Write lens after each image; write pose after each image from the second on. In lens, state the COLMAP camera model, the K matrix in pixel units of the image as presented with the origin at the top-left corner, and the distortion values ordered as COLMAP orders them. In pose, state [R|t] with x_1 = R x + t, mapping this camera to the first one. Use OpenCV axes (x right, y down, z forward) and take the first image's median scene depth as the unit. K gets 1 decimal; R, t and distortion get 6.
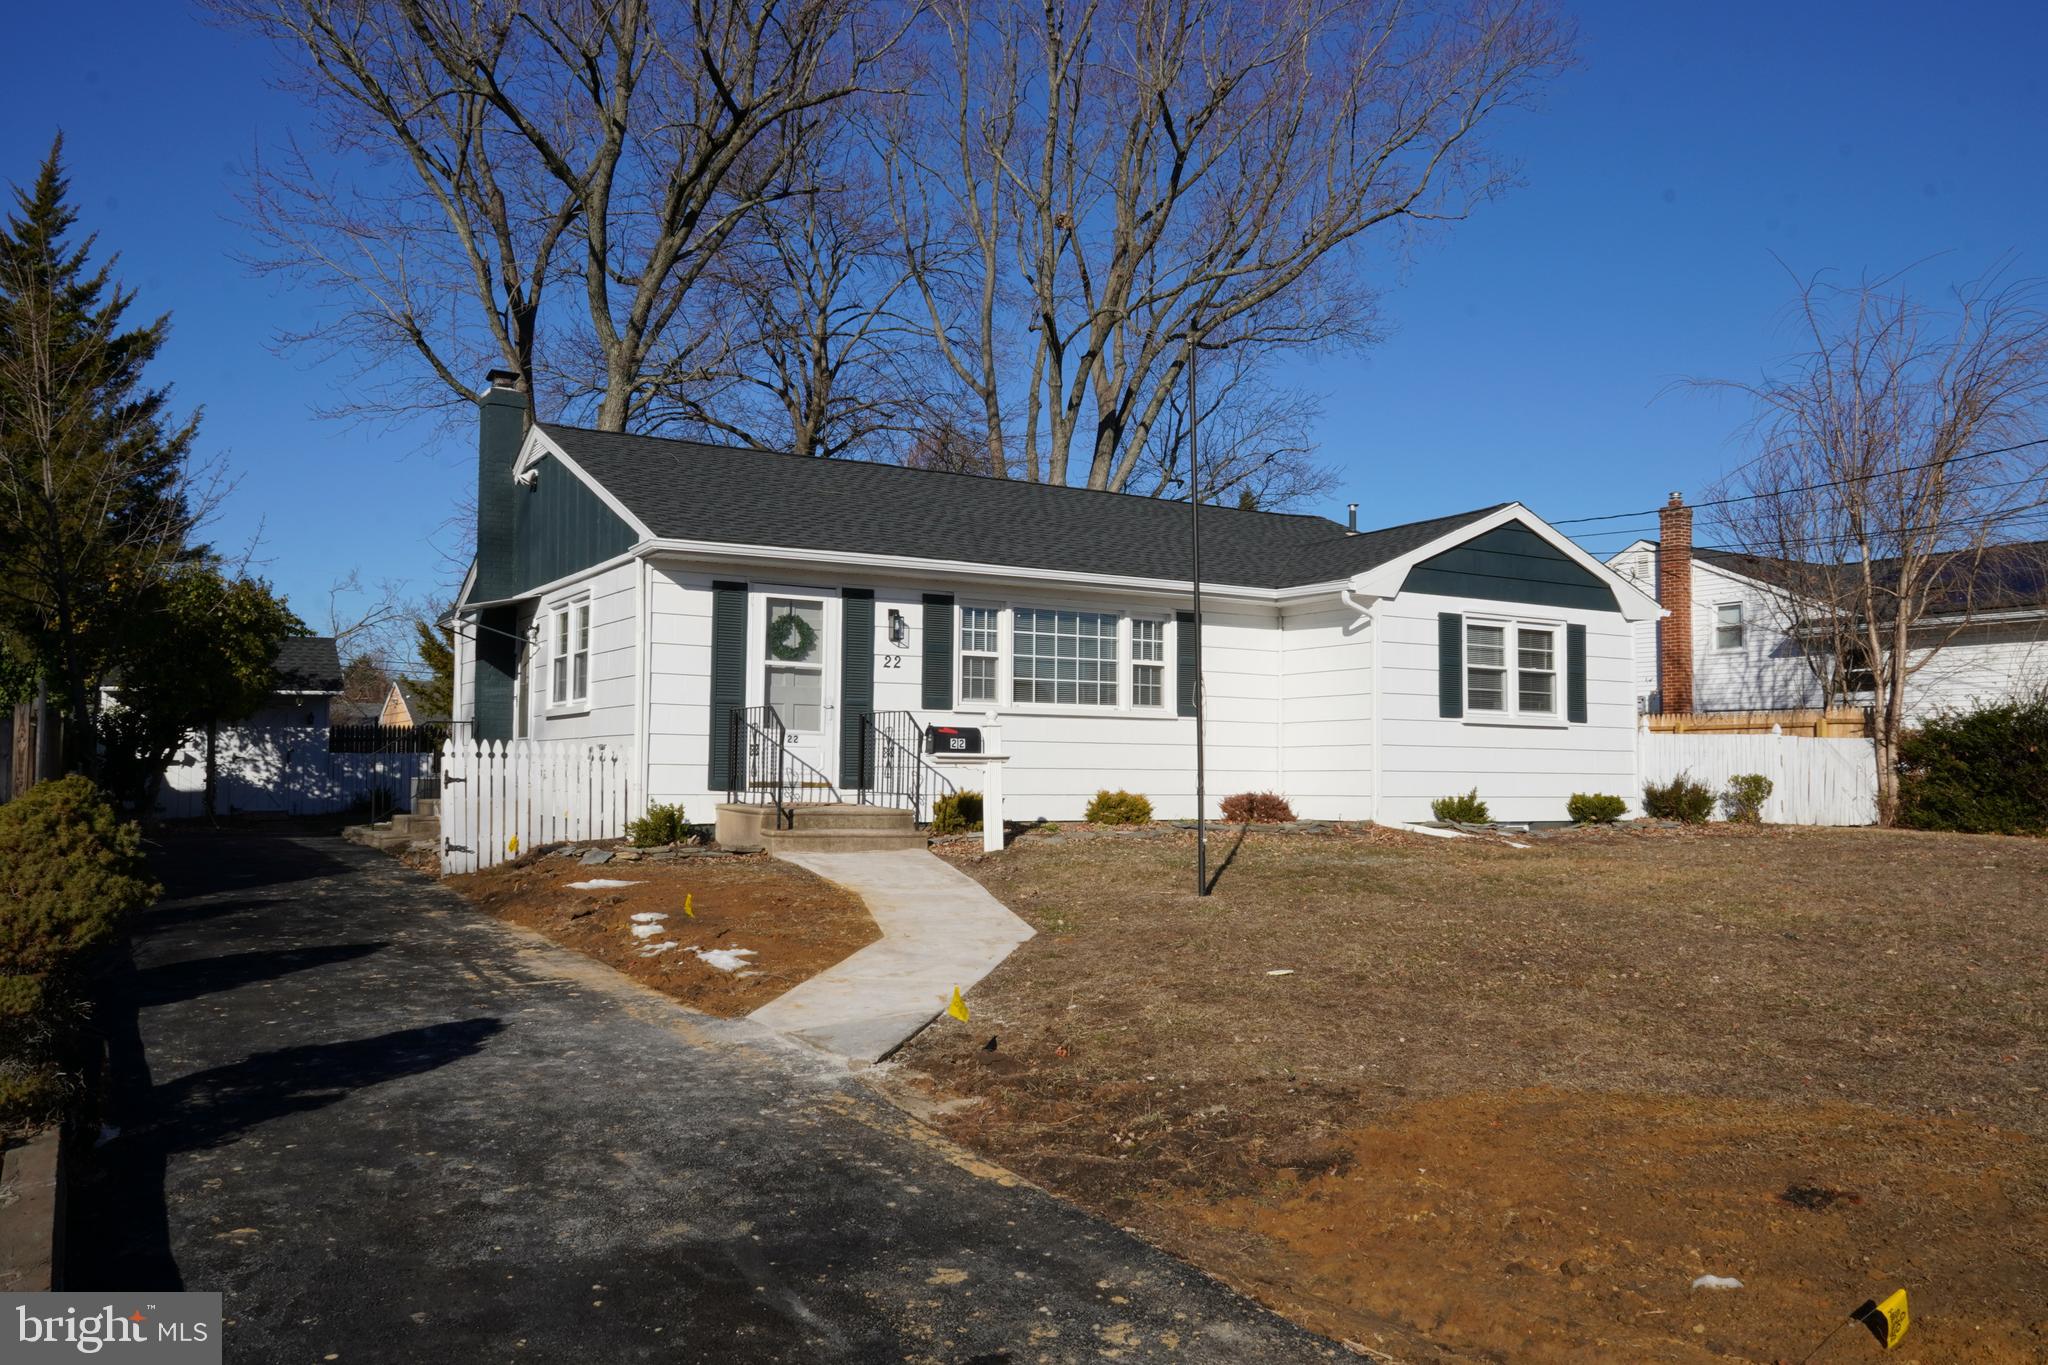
lens RADIAL K [[1575.6, 0, 1024.0], [0, 1575.6, 682.5], [0, 0, 1]] dist [-0.026201, 0.051876]
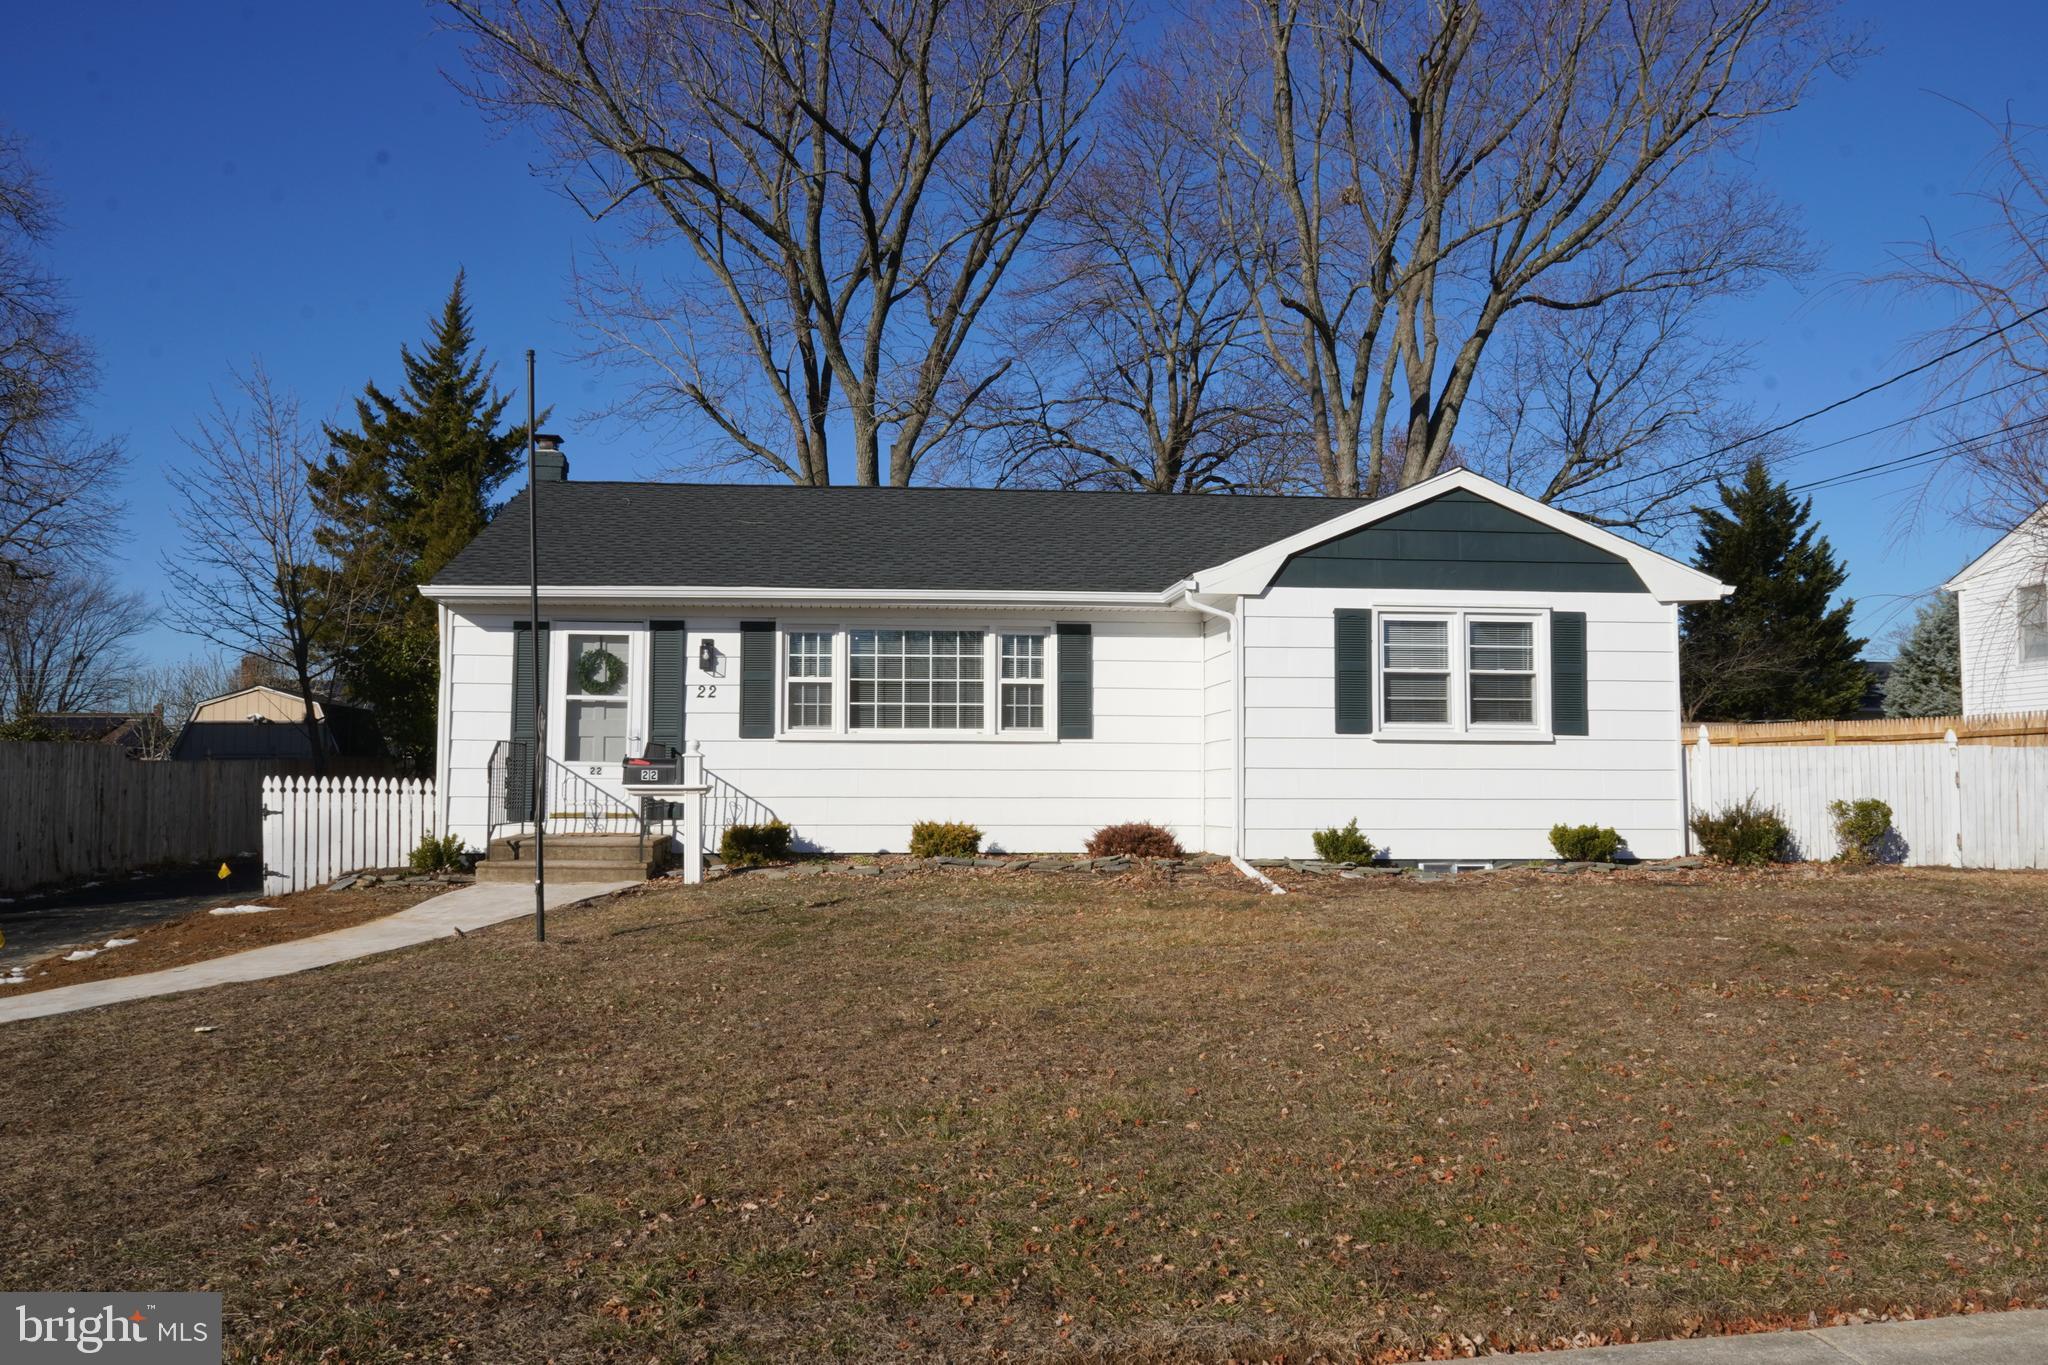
lens RADIAL K [[1575.6, 0, 1024.0], [0, 1575.6, 682.5], [0, 0, 1]] dist [-0.026201, 0.051876]
pose [[0.898271, -0.035654, -0.437994, 0.476453], [0.031304, 0.999363, -0.017150, 0.003904], [0.438326, 0.001695, 0.898814, 0.172018]]
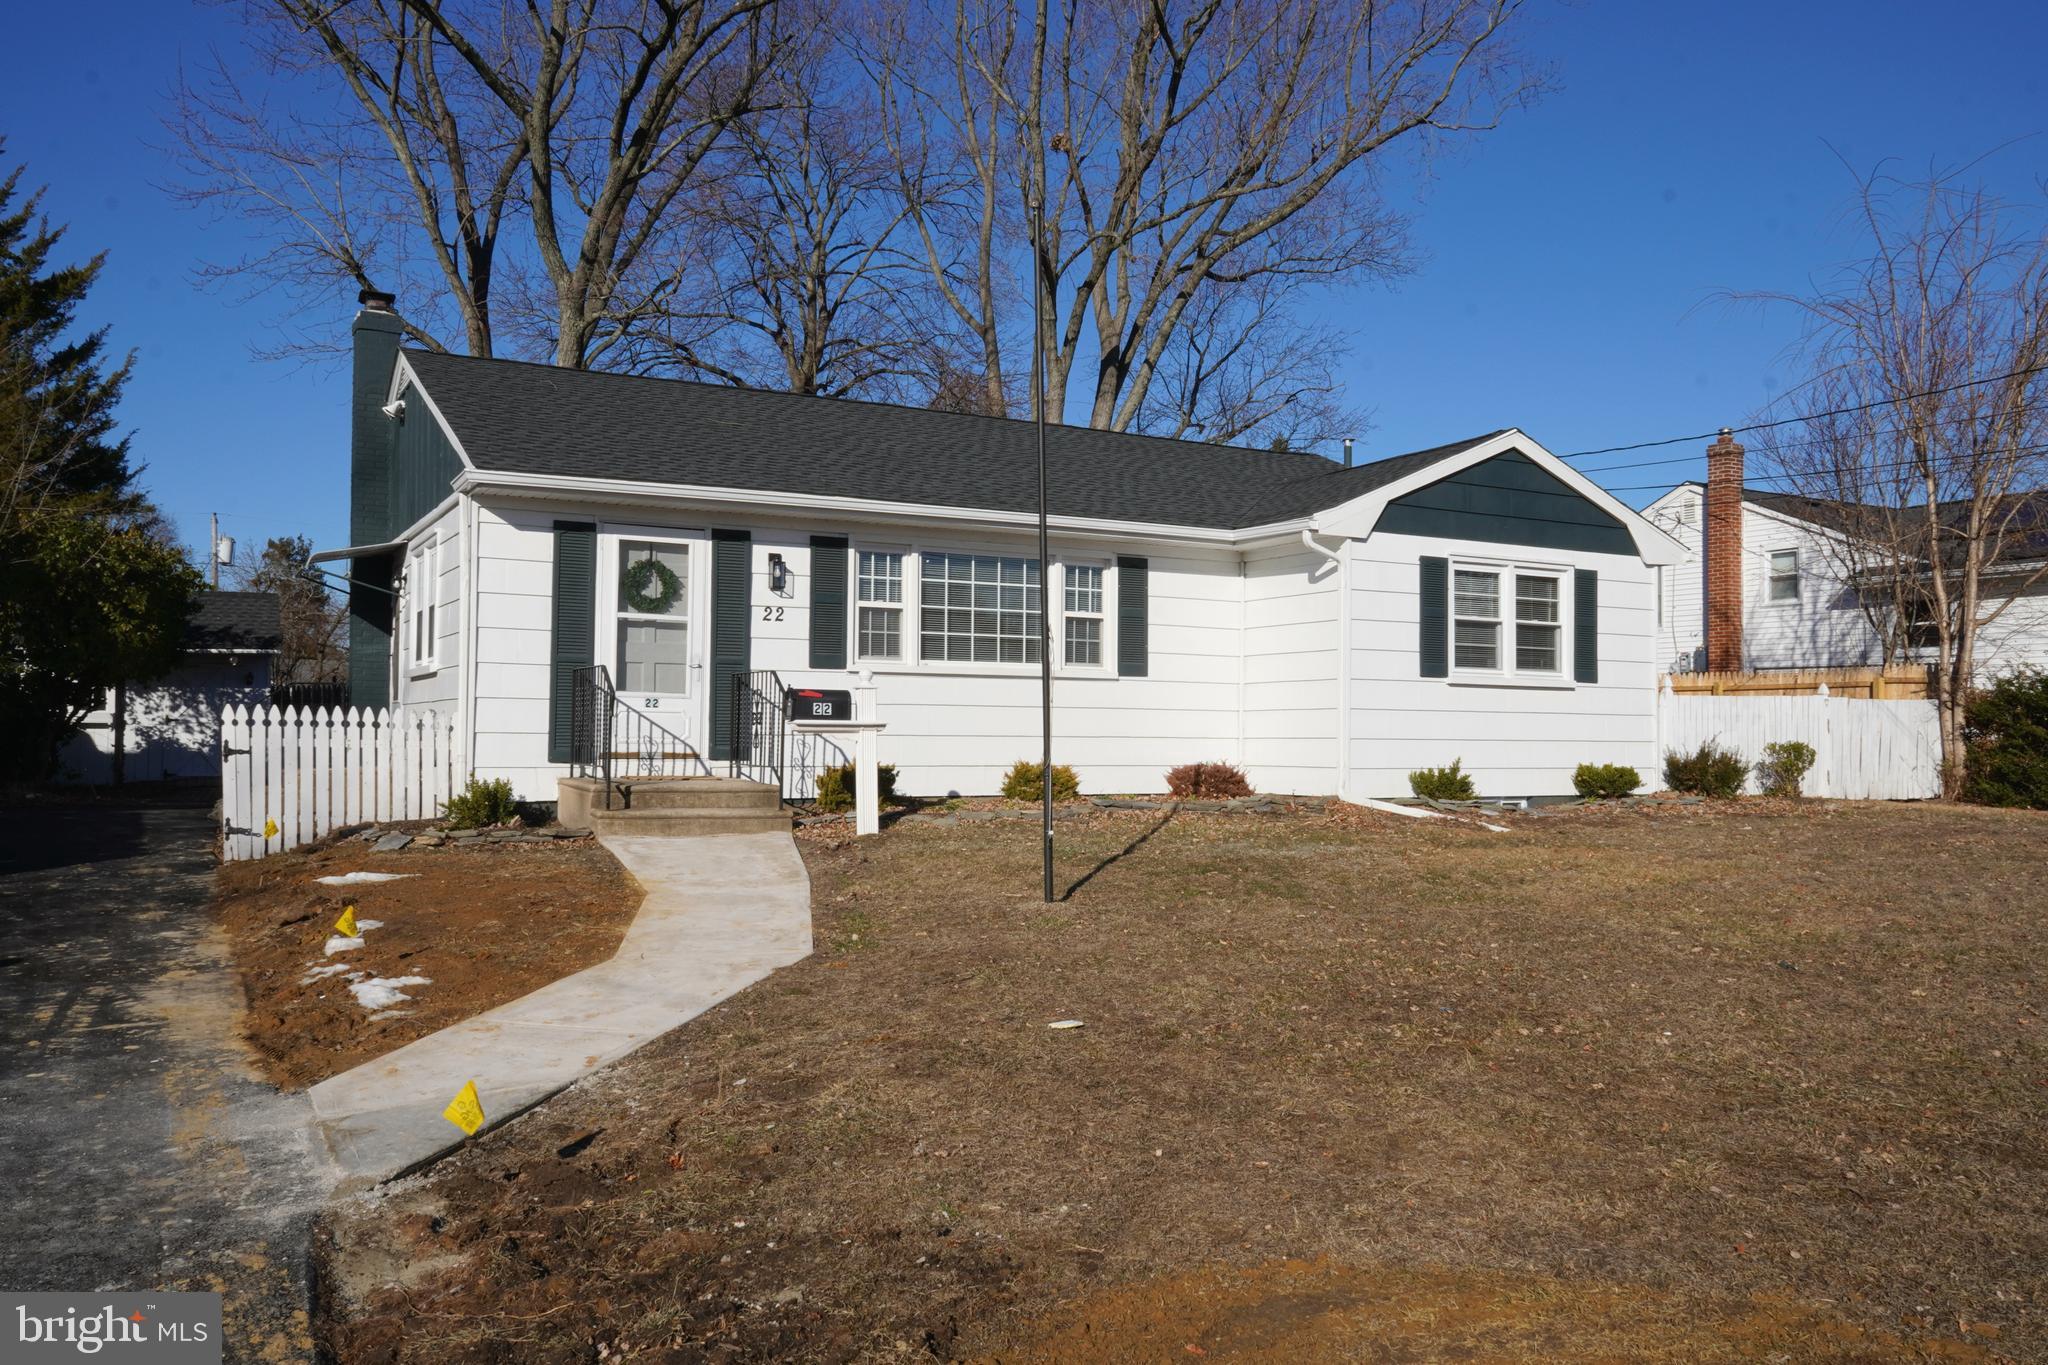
lens RADIAL K [[1575.6, 0, 1024.0], [0, 1575.6, 682.5], [0, 0, 1]] dist [-0.026201, 0.051876]
pose [[0.999129, -0.000903, -0.041715, 0.081056], [0.002022, 0.999639, 0.026774, 0.001514], [0.041675, -0.026835, 0.998771, 0.122346]]
